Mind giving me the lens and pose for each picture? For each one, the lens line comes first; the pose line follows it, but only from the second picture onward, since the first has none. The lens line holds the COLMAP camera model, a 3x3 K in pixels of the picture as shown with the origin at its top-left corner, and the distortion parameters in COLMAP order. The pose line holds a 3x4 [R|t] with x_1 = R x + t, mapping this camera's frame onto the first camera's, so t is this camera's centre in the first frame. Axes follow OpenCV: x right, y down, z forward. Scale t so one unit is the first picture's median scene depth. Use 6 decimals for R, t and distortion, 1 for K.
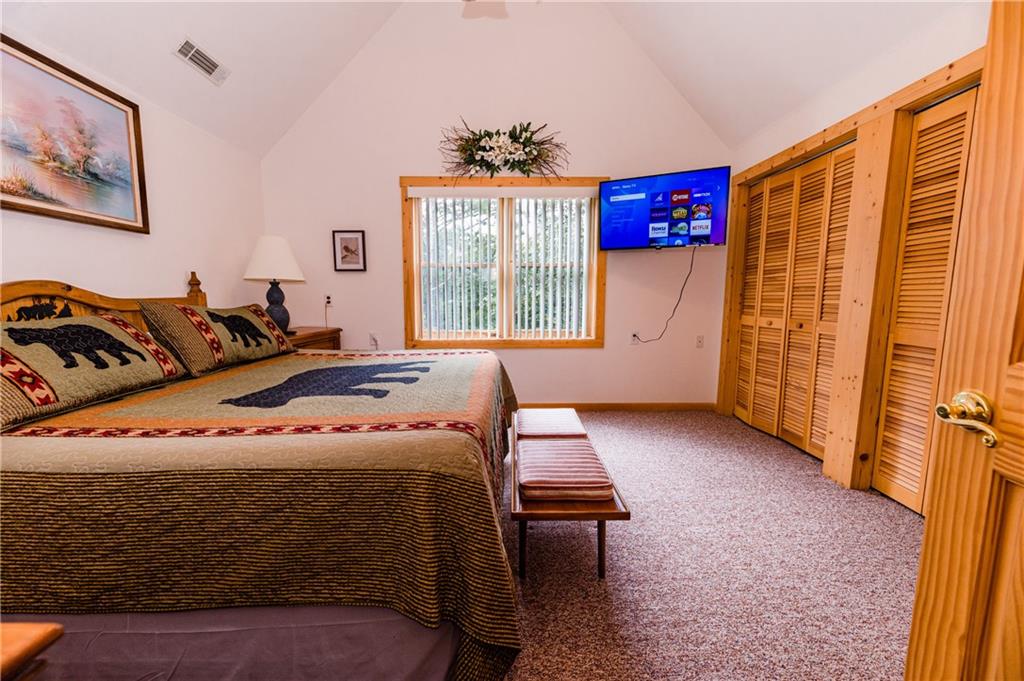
lens RADIAL K [[415.3, 0, 507.6], [0, 415.3, 342.9], [0, 0, 1]] dist [0.000673, -0.000576]
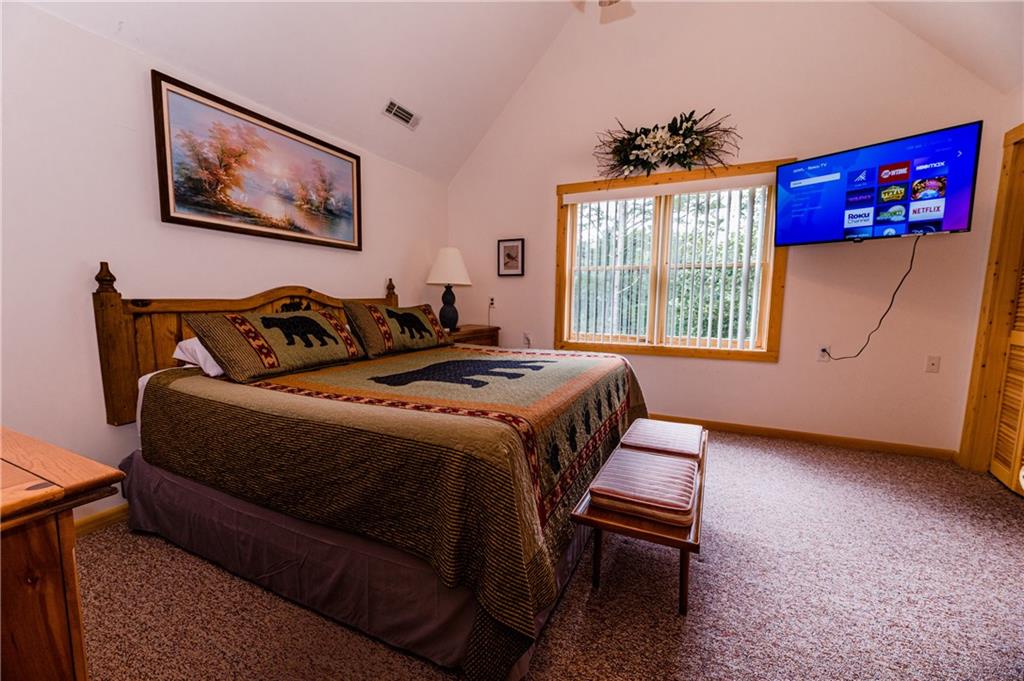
lens RADIAL K [[415.3, 0, 507.6], [0, 415.3, 342.9], [0, 0, 1]] dist [0.000673, -0.000576]
pose [[0.894965, 0.055698, -0.442645, 0.178840], [-0.059054, 0.998235, 0.006211, -0.001734], [0.442210, 0.020582, 0.896675, 0.011380]]
